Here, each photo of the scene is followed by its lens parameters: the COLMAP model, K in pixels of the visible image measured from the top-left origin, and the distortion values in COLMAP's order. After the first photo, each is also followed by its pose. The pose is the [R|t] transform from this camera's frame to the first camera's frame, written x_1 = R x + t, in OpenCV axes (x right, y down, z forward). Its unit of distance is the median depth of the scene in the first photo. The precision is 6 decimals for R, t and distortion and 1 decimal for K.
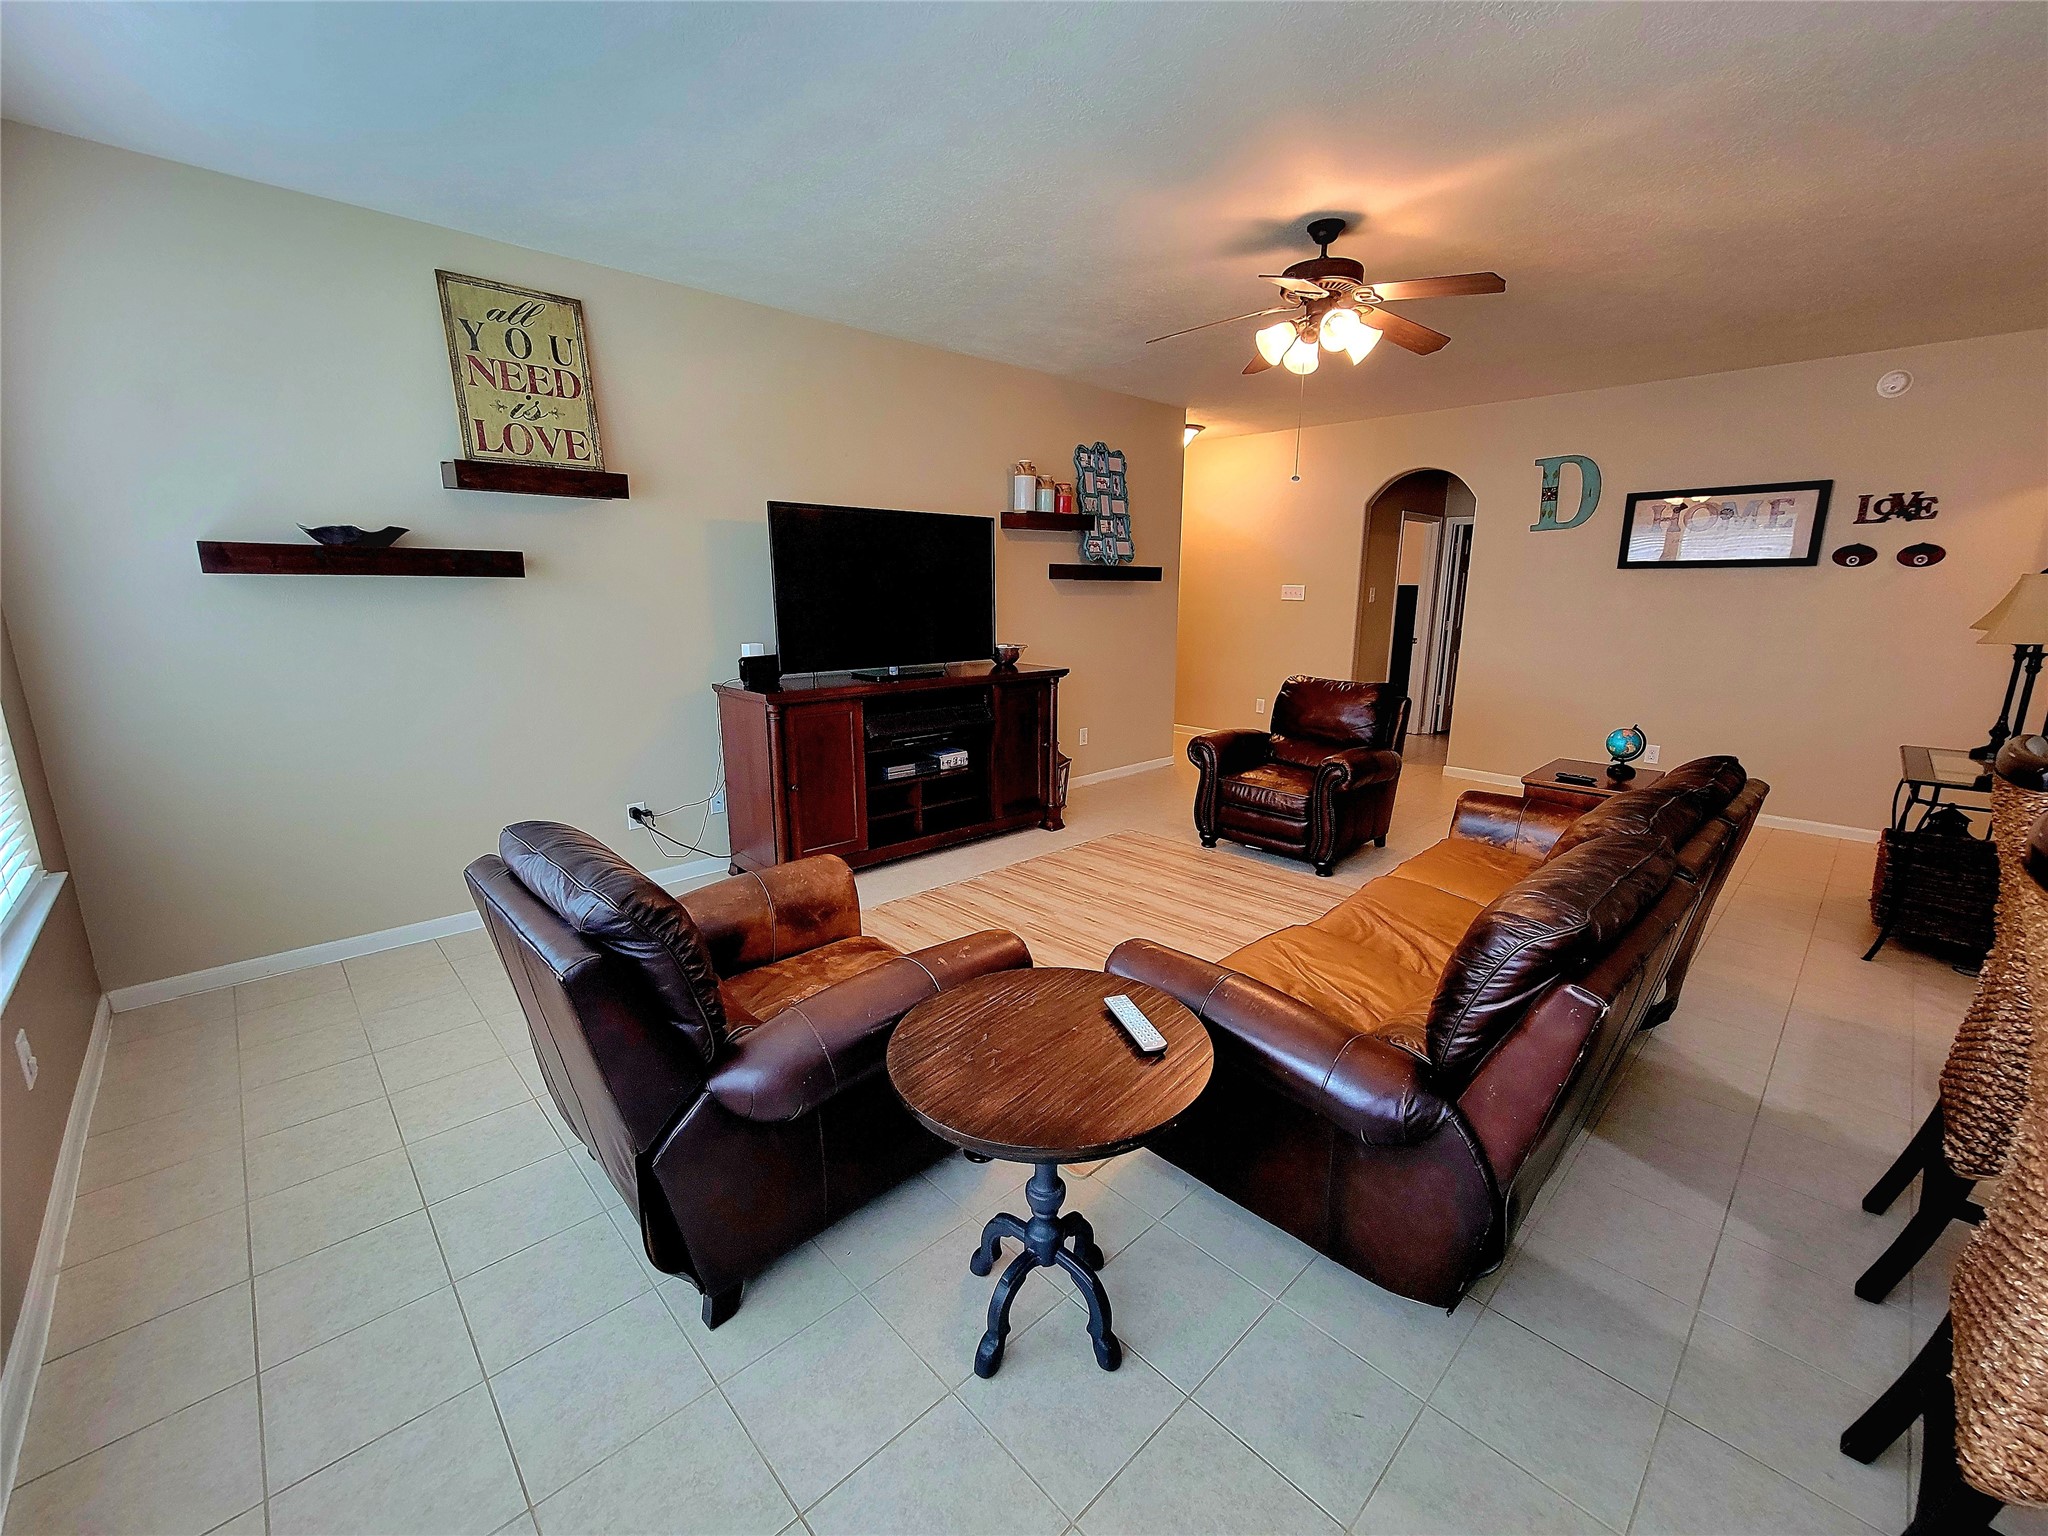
lens RADIAL K [[835.6, 0, 1027.3], [0, 835.6, 767.4], [0, 0, 1]] dist [-0.003919, -0.000163]
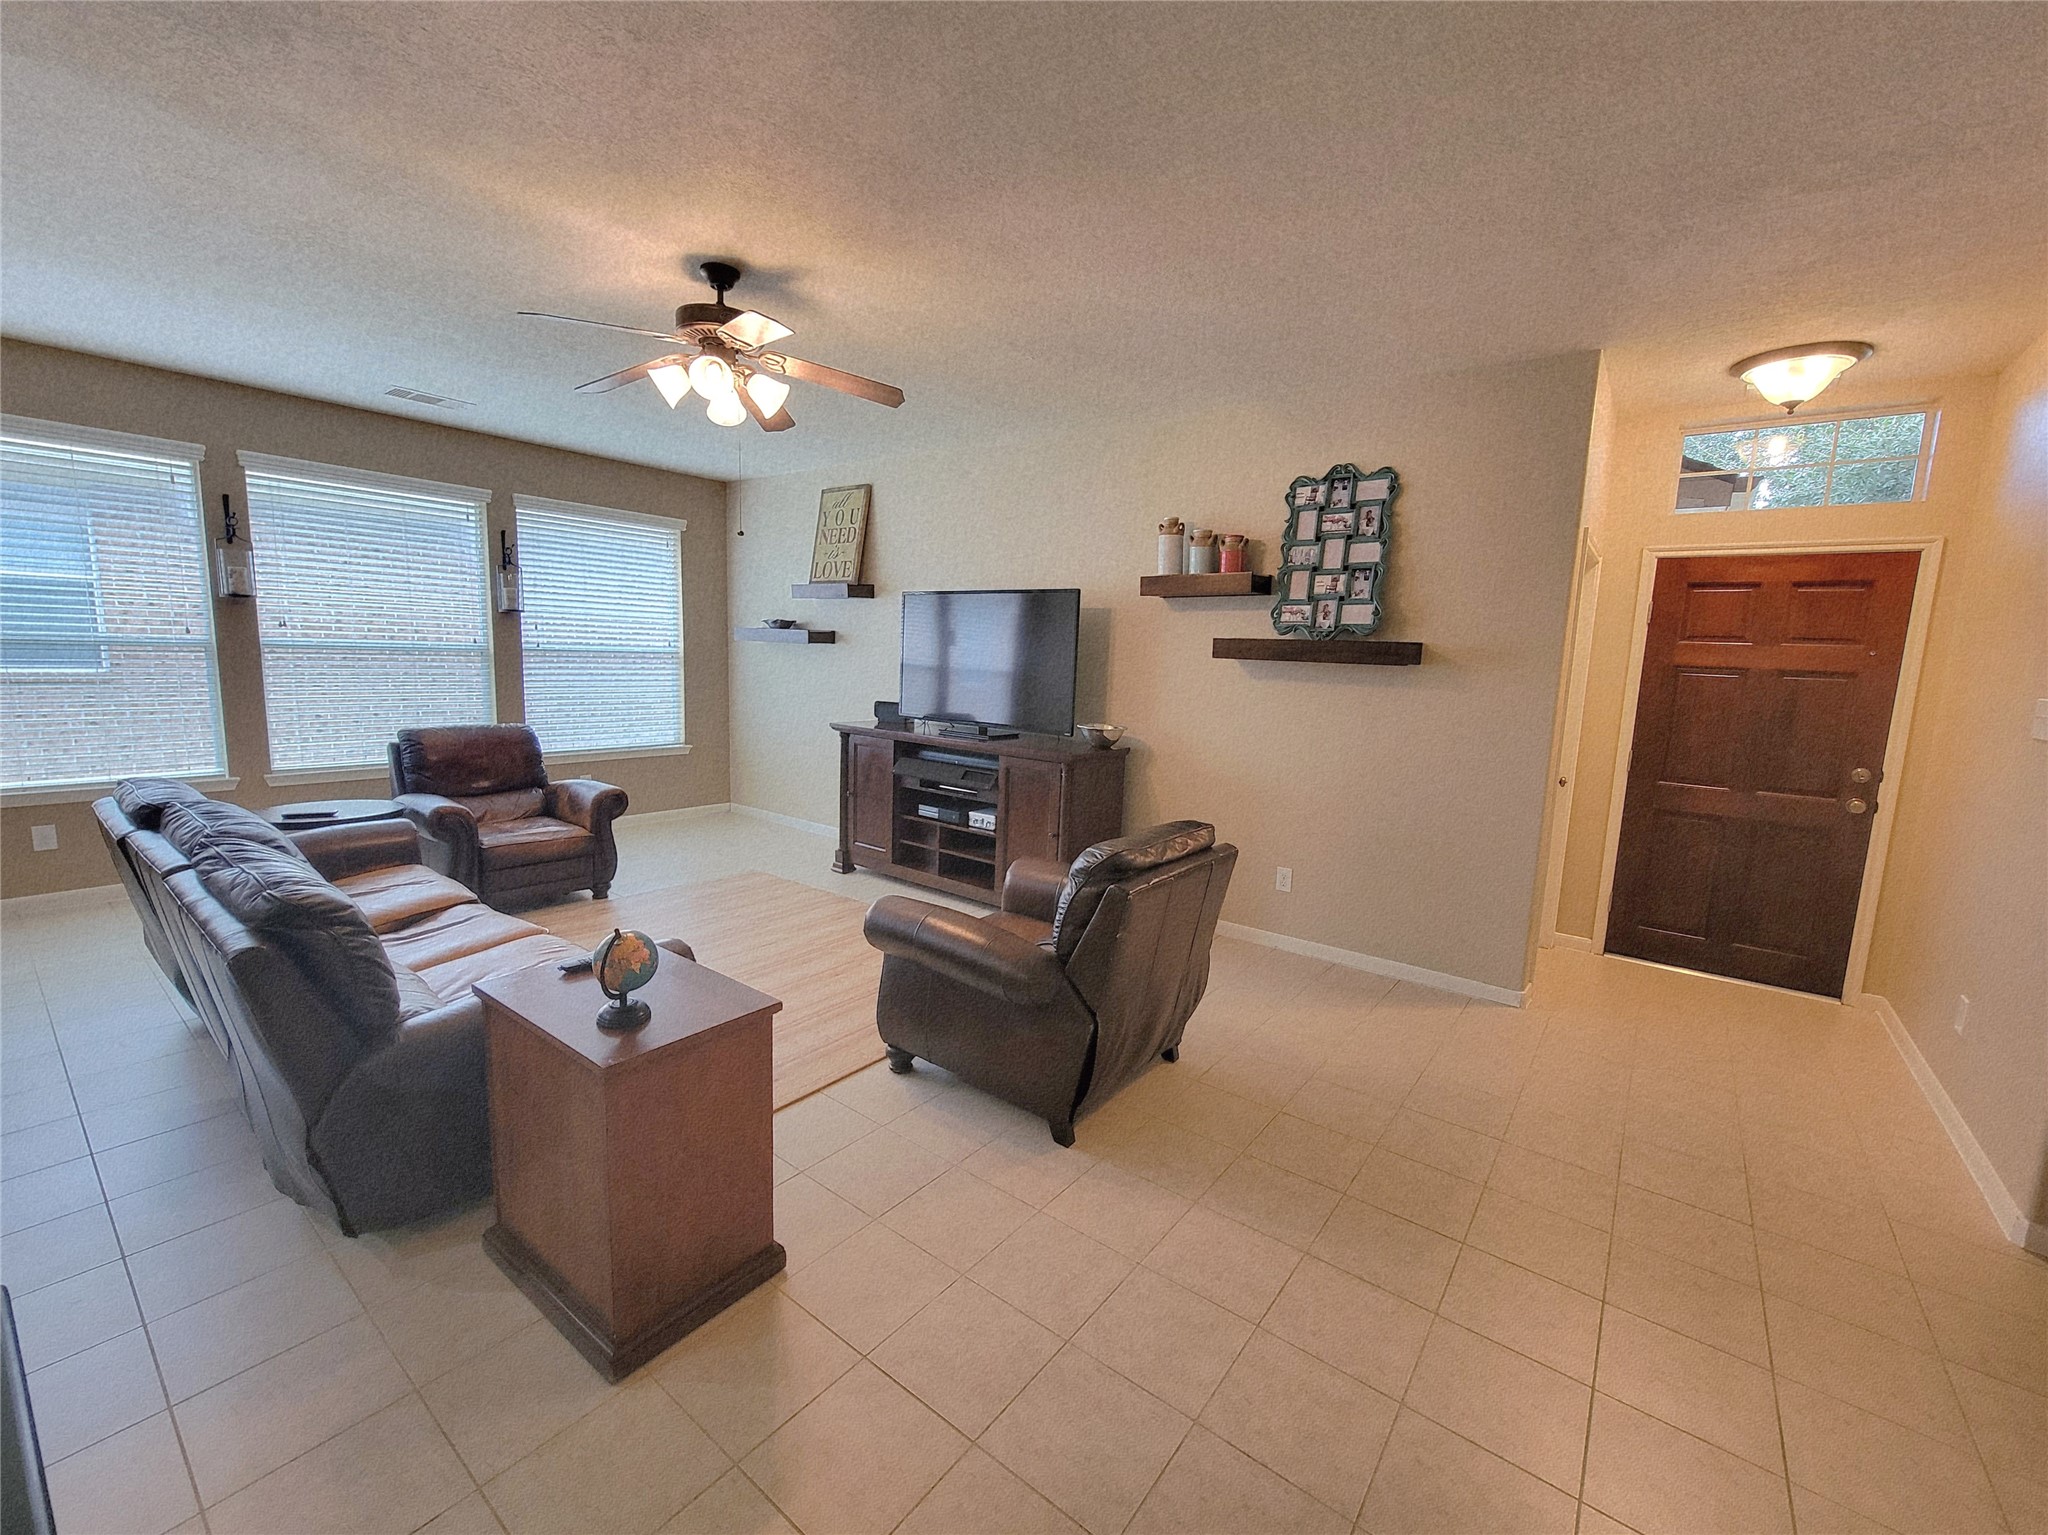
lens RADIAL K [[835.6, 0, 1023.0], [0, 835.6, 774.9], [0, 0, 1]] dist [-0.003919, -0.000163]
pose [[0.148062, 0.140221, -0.978987, 0.768114], [-0.253503, 0.962206, 0.099477, -0.148306], [0.955936, 0.233448, 0.178013, 0.699127]]
